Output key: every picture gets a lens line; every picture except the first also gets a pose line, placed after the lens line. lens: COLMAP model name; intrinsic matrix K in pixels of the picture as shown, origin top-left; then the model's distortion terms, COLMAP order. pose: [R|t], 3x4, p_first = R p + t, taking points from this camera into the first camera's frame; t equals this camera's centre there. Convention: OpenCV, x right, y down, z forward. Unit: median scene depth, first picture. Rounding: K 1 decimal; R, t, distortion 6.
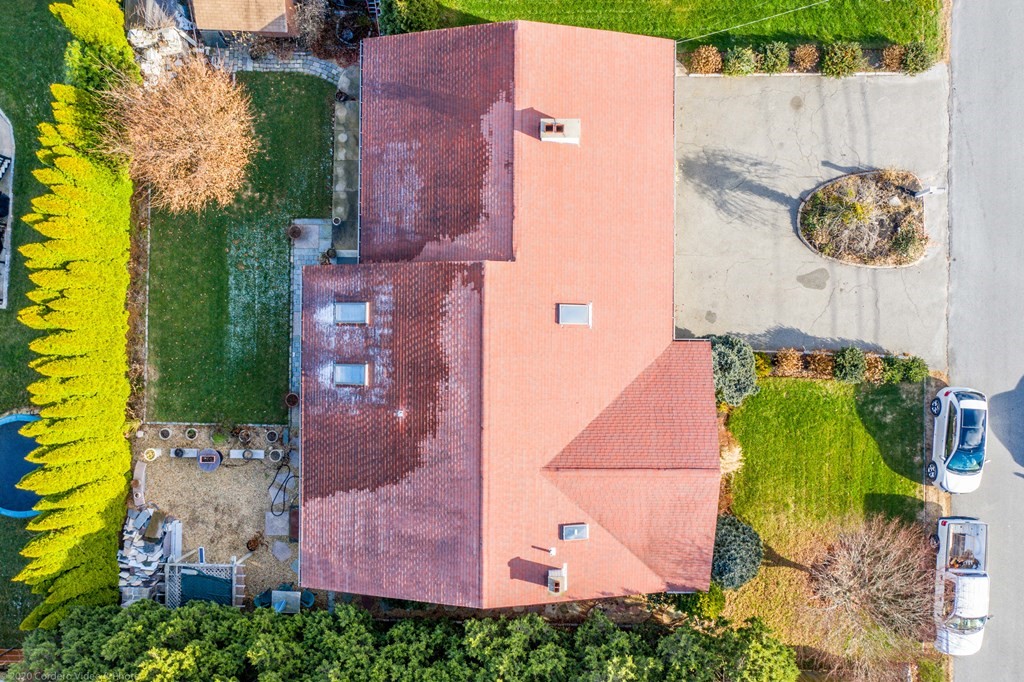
lens RADIAL K [[812.2, 0, 511.0], [0, 812.2, 335.0], [0, 0, 1]] dist [-0.008860, -0.002868]
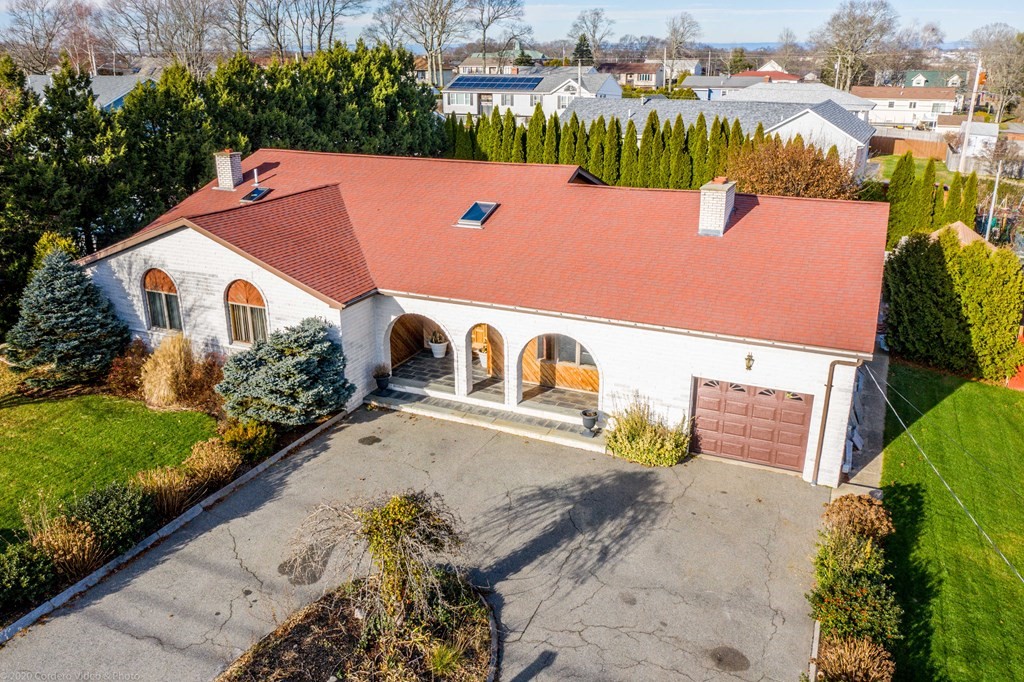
lens RADIAL K [[812.2, 0, 511.0], [0, 812.2, 335.0], [0, 0, 1]] dist [-0.008860, -0.002868]
pose [[-0.409594, 0.302014, -0.860826, 0.667227], [-0.912215, -0.125389, 0.390054, -0.321942], [0.009864, 0.945021, 0.326860, 0.743197]]
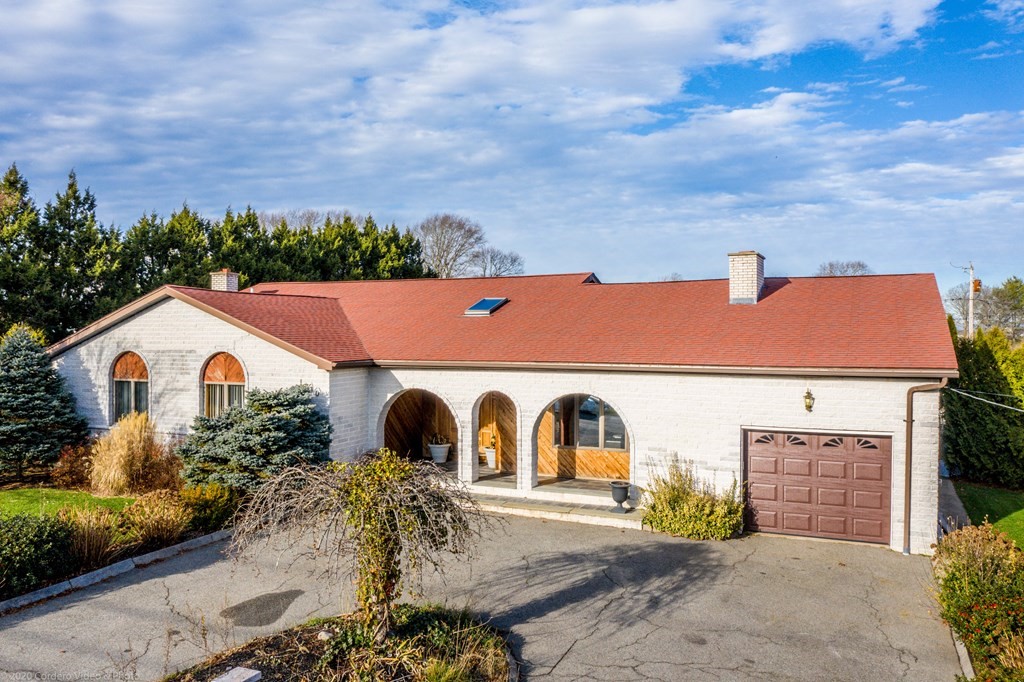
lens RADIAL K [[812.2, 0, 511.0], [0, 812.2, 335.0], [0, 0, 1]] dist [-0.008860, -0.002868]
pose [[-0.407993, 0.002594, -0.912981, 0.630723], [-0.912968, 0.005003, 0.408002, -0.293557], [0.005626, 0.999984, 0.000327, 0.890003]]
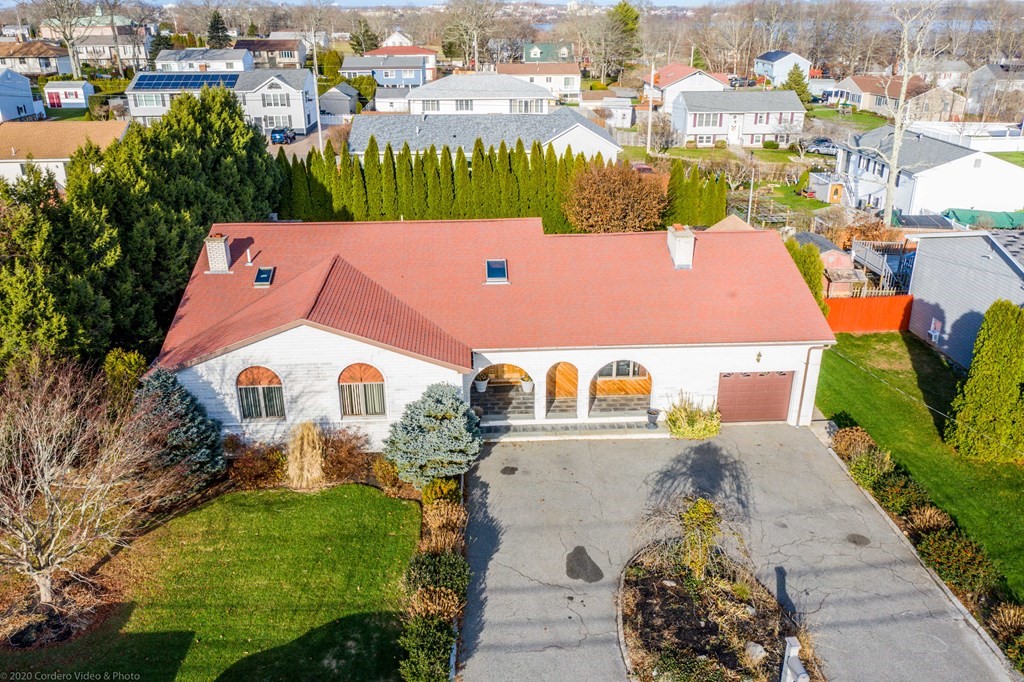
lens RADIAL K [[812.2, 0, 511.0], [0, 812.2, 335.0], [0, 0, 1]] dist [-0.008860, -0.002868]
pose [[0.062065, 0.377583, -0.923893, 0.858477], [-0.998017, 0.033164, -0.053491, 0.010423], [0.010443, 0.925382, 0.378893, 0.615249]]
